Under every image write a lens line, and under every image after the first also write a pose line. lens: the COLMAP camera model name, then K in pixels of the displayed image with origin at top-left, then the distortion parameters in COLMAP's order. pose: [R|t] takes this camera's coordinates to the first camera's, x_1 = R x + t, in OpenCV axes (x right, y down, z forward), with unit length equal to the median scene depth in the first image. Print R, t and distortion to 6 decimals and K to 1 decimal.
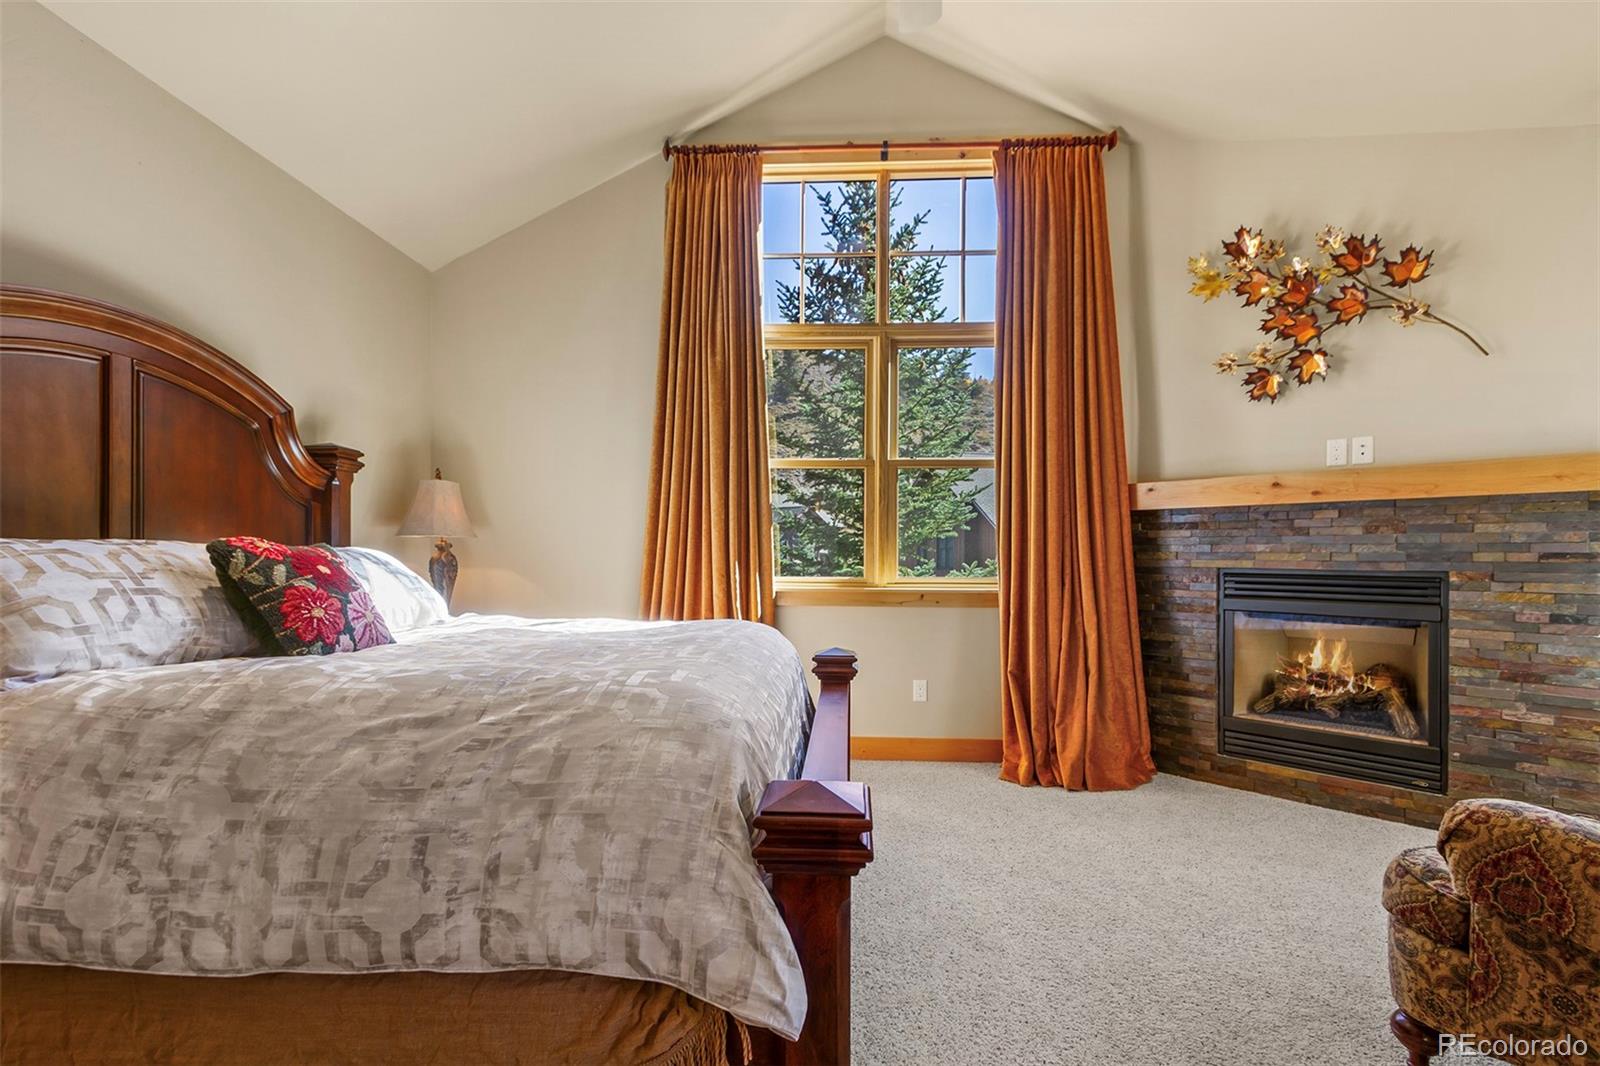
lens RADIAL K [[773.7, 0, 794.9], [0, 773.7, 553.3], [0, 0, 1]] dist [0.003170, -0.001313]
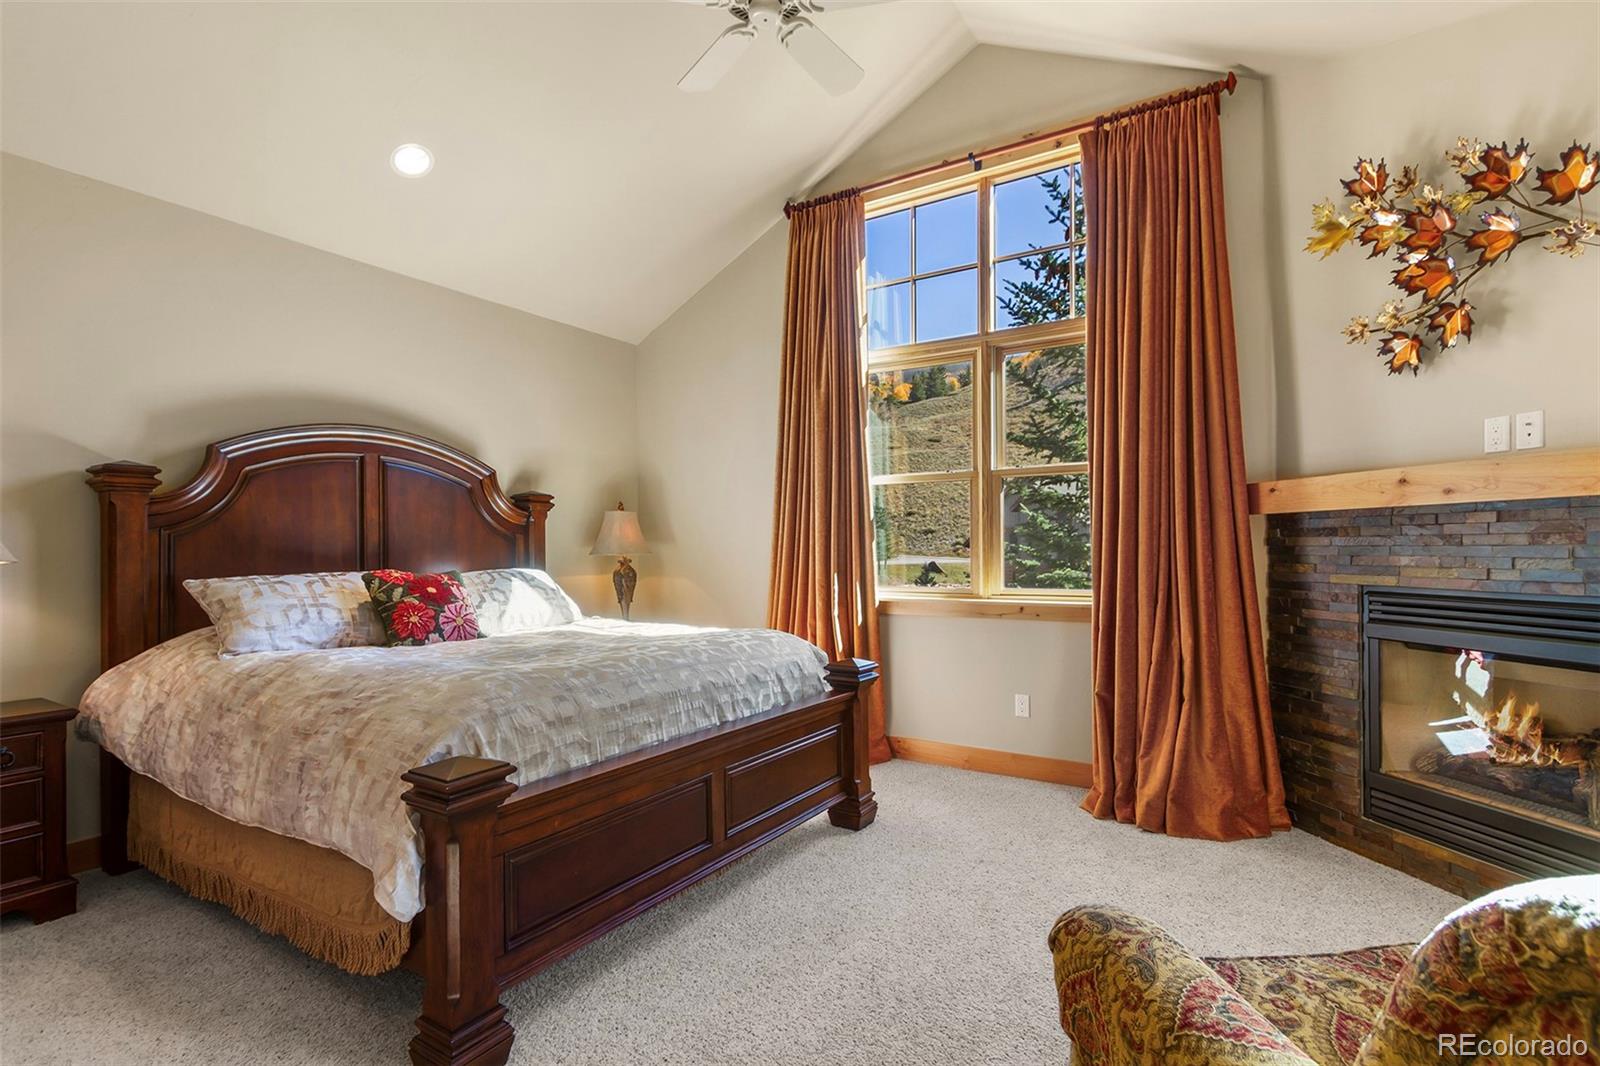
lens RADIAL K [[771.2, 0, 790.9], [0, 771.2, 546.8], [0, 0, 1]] dist [0.001465, -0.001029]
pose [[0.871250, -0.013989, -0.490639, 0.433879], [0.015705, 0.999876, -0.000622, -0.029779], [0.490587, -0.007164, 0.871363, 0.016217]]
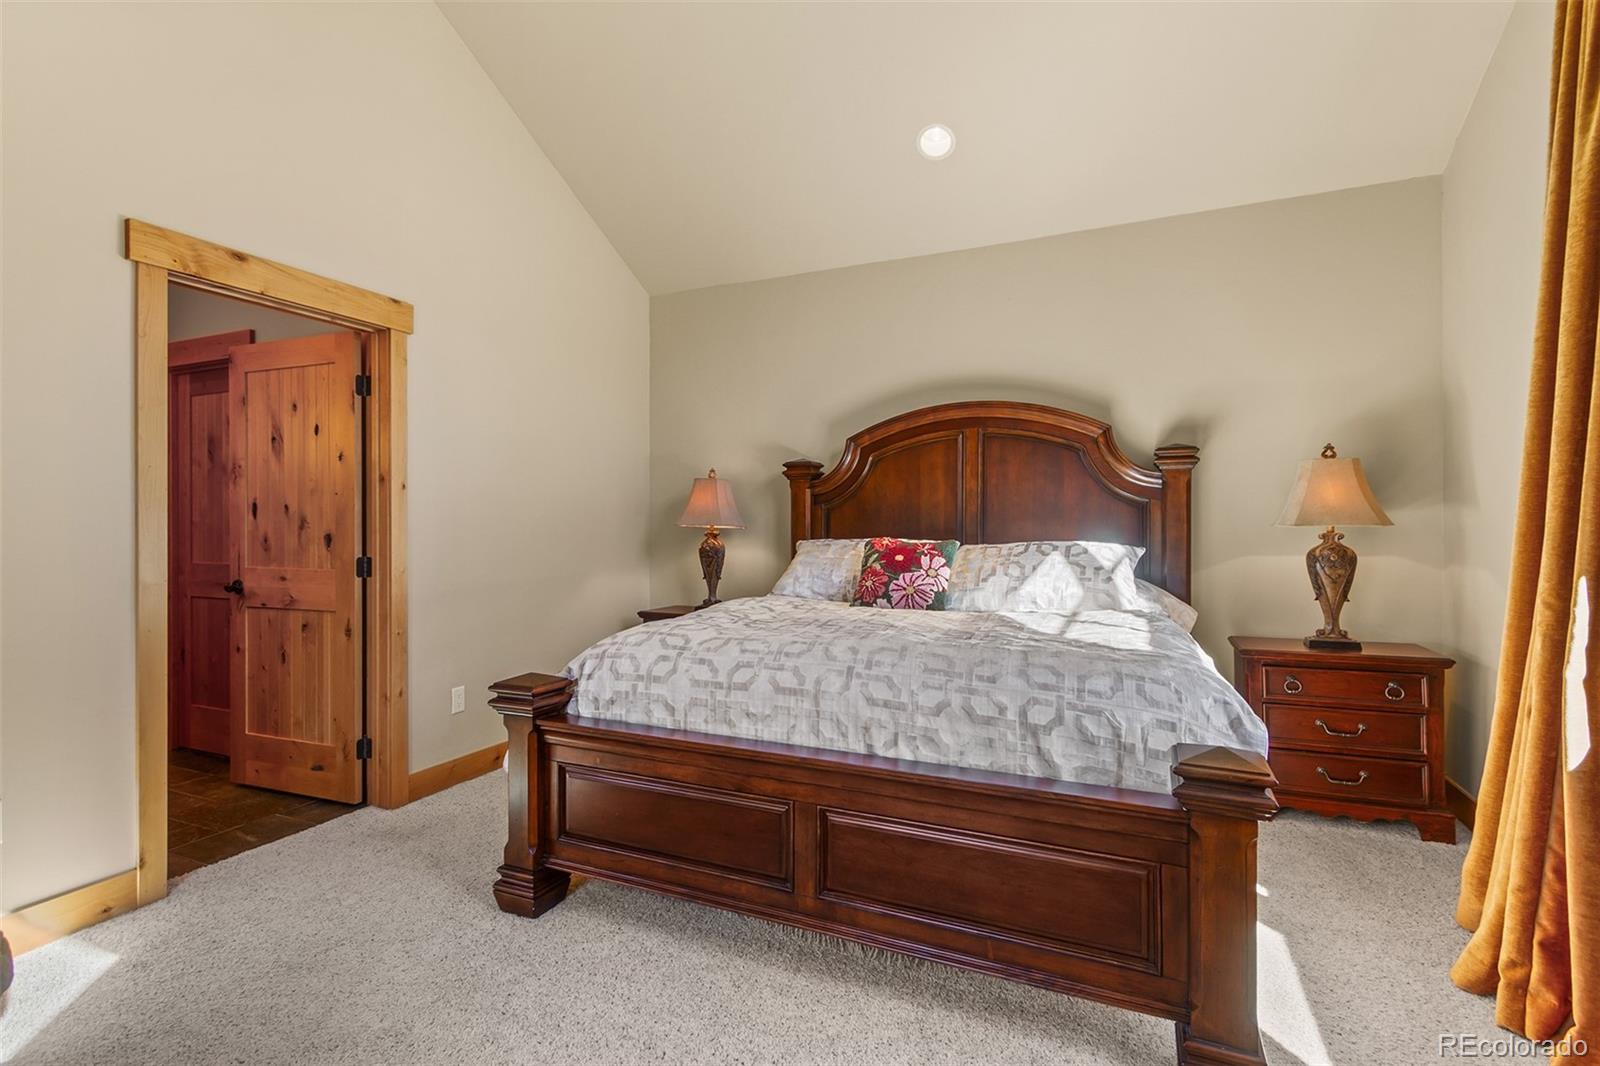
lens RADIAL K [[754.8, 0, 792.4], [0, 754.8, 538.1], [0, 0, 1]] dist [0.003822, -0.001227]
pose [[-0.361159, 0.008474, -0.932466, 0.525822], [0.005429, 0.999961, 0.006985, -0.017890], [0.932488, -0.002540, -0.361191, 0.783139]]
